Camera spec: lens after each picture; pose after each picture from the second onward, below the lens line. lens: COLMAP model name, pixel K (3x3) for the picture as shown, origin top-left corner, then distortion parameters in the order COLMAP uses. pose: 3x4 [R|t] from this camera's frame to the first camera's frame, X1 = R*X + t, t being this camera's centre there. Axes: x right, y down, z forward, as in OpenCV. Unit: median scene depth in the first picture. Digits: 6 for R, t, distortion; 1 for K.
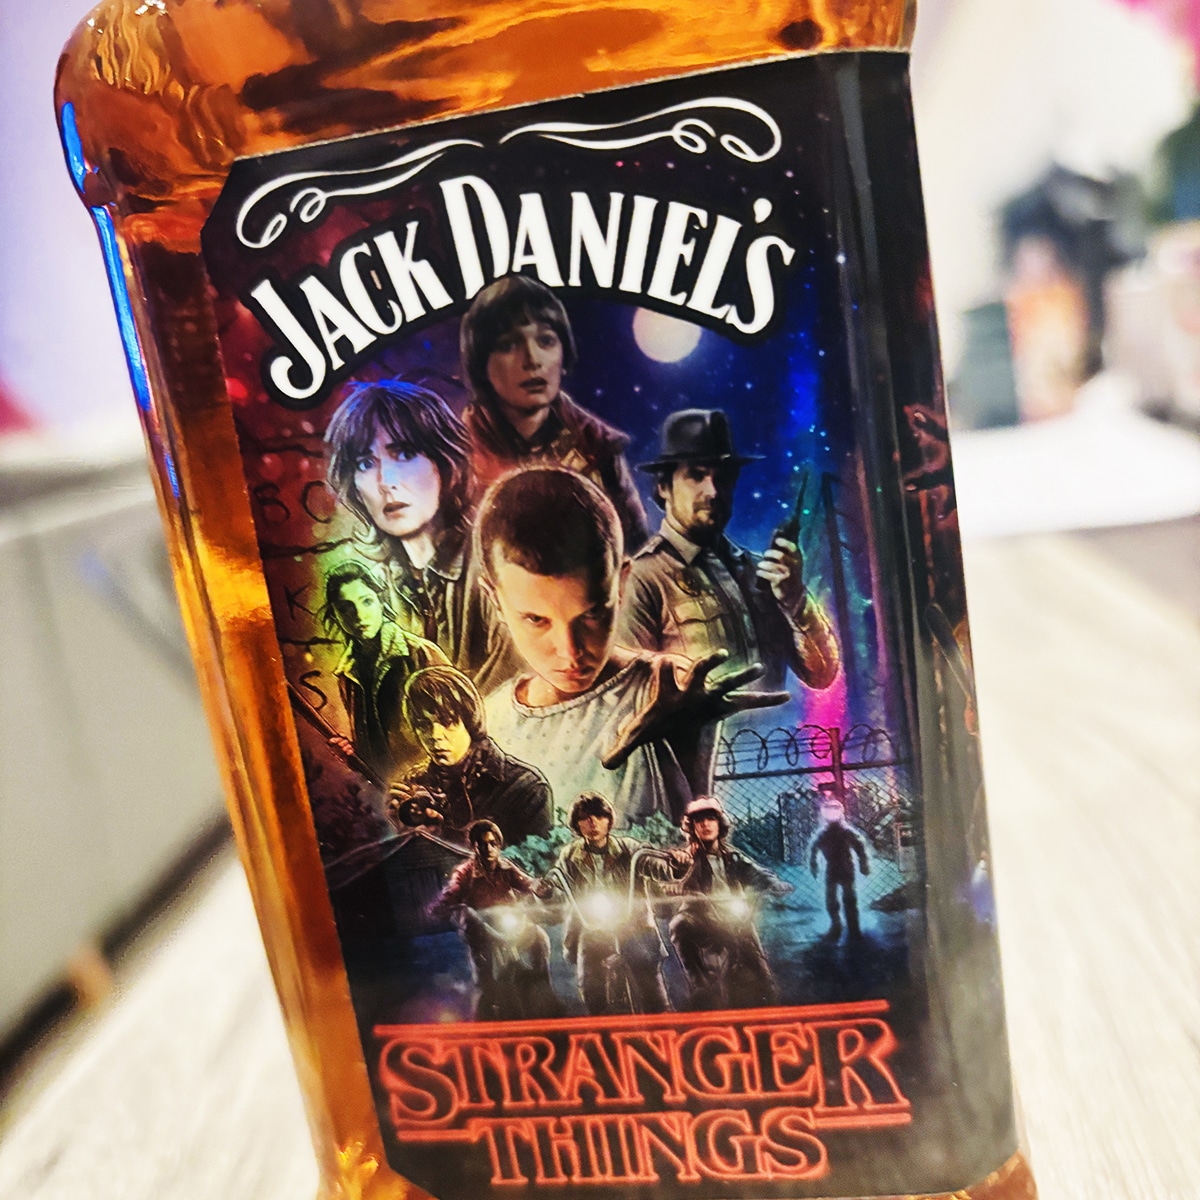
lens RADIAL K [[1256.7, 0, 600.0], [0, 1256.7, 600.0], [0, 0, 1]] dist [0.080428, -0.590768]
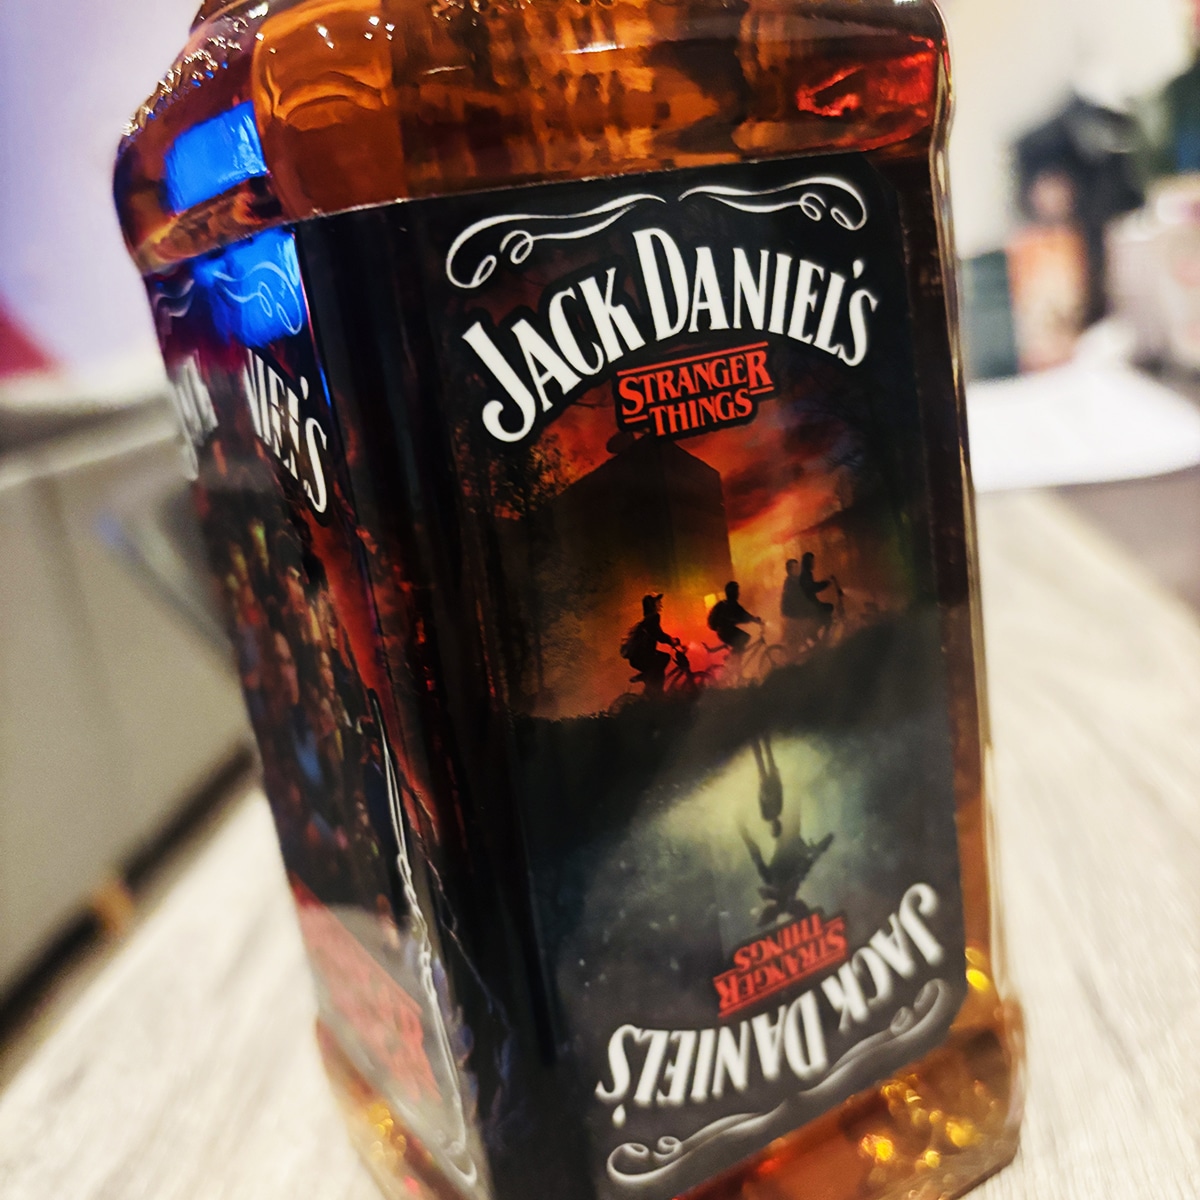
lens RADIAL K [[1256.7, 0, 600.0], [0, 1256.7, 600.0], [0, 0, 1]] dist [0.080428, -0.590768]
pose [[0.744147, -0.144497, 0.652201, -0.897361], [0.154073, 0.987127, 0.042907, -0.073009], [-0.650005, 0.068558, 0.756831, 0.226375]]
